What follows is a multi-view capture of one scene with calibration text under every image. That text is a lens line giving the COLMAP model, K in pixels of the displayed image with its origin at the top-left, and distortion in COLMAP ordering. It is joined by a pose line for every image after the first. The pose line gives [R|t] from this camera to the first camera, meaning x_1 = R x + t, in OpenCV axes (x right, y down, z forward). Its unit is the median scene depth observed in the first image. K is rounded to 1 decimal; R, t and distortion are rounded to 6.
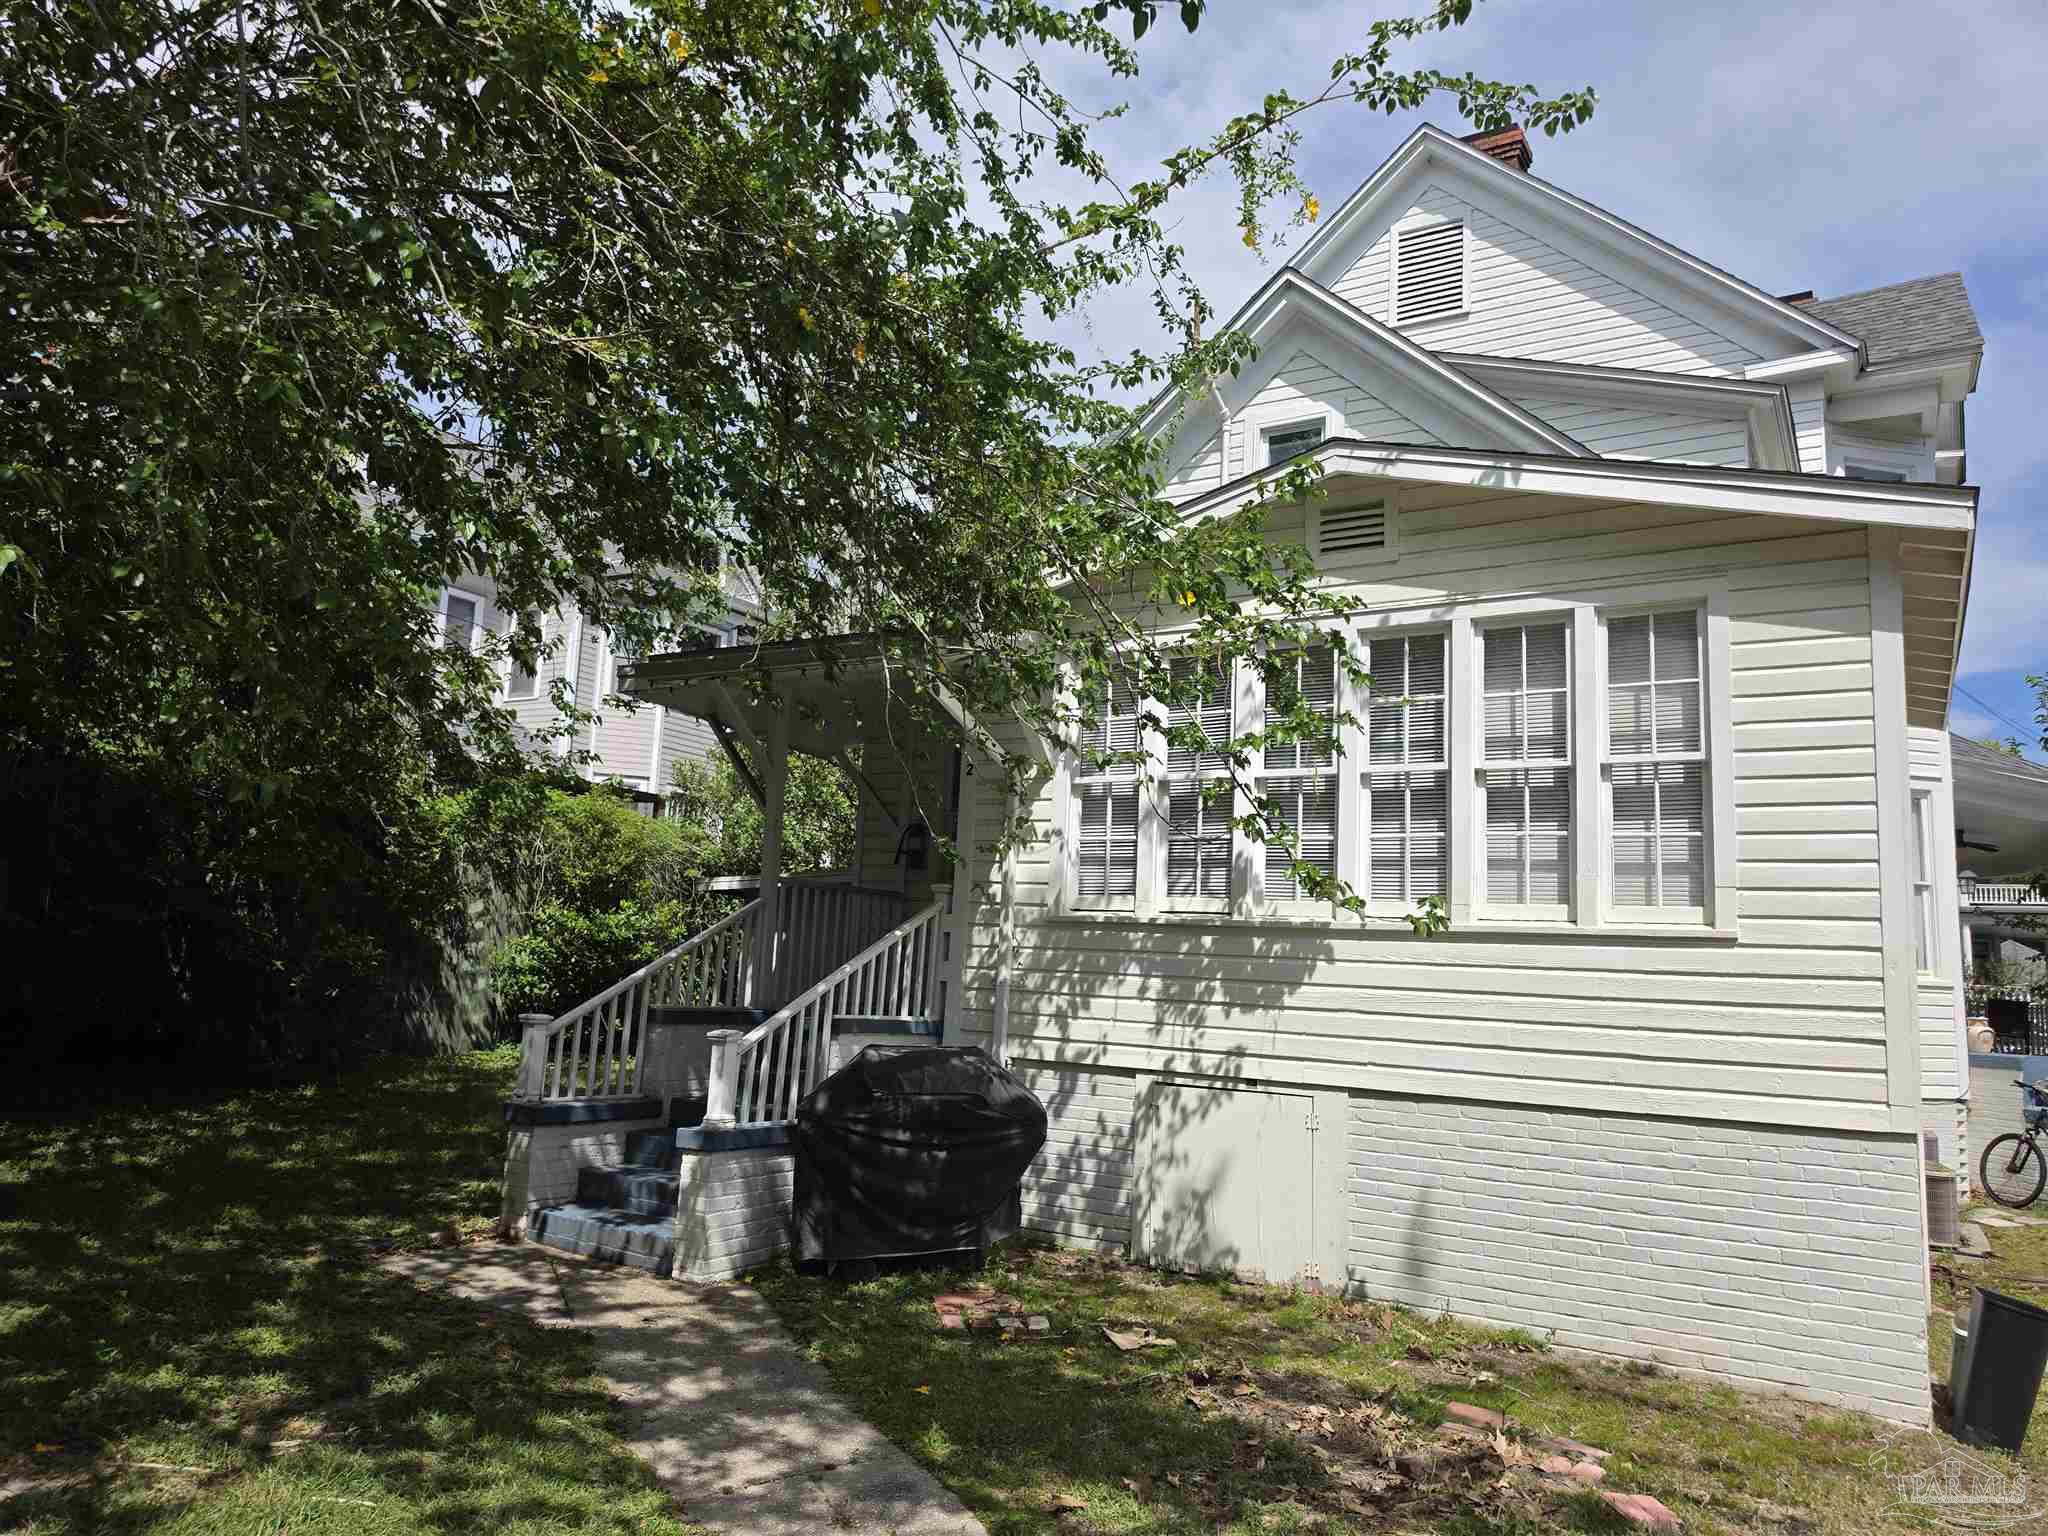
lens RADIAL K [[1367.4, 0, 1021.9], [0, 1367.4, 770.3], [0, 0, 1]] dist [0.037759, -0.032669]
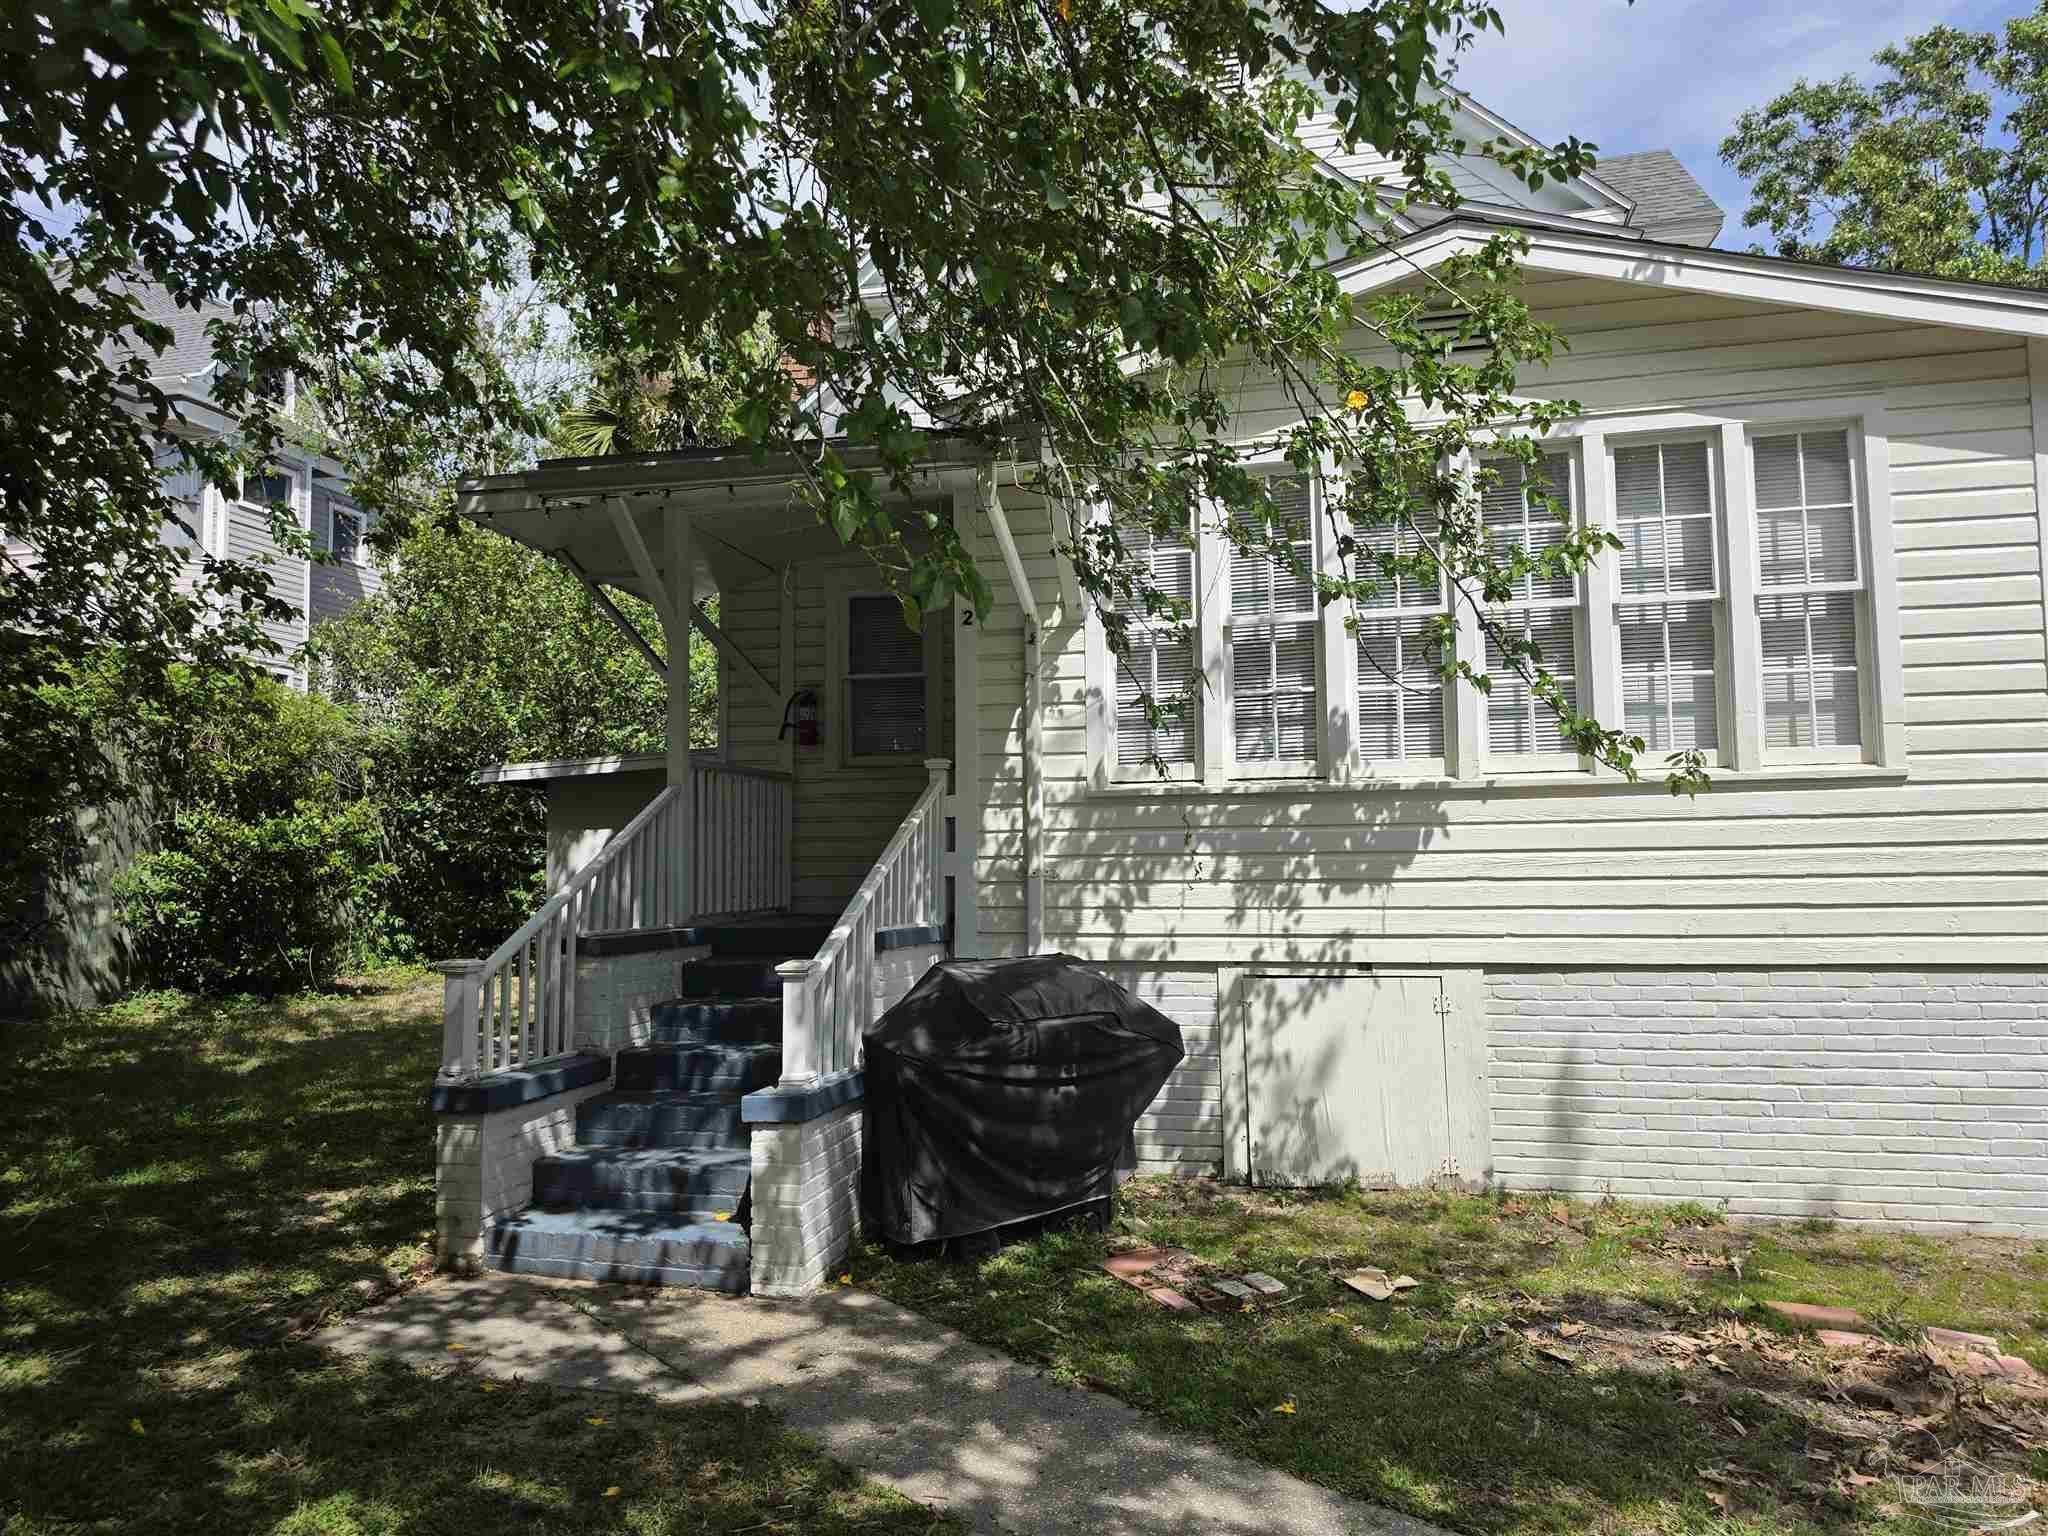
lens RADIAL K [[1367.4, 0, 1030.4], [0, 1367.4, 760.5], [0, 0, 1]] dist [0.037759, -0.032669]
pose [[0.948589, -0.041199, 0.313817, -0.302007], [0.013962, 0.995974, 0.088551, 0.014744], [-0.316202, -0.079617, 0.945345, 0.244011]]
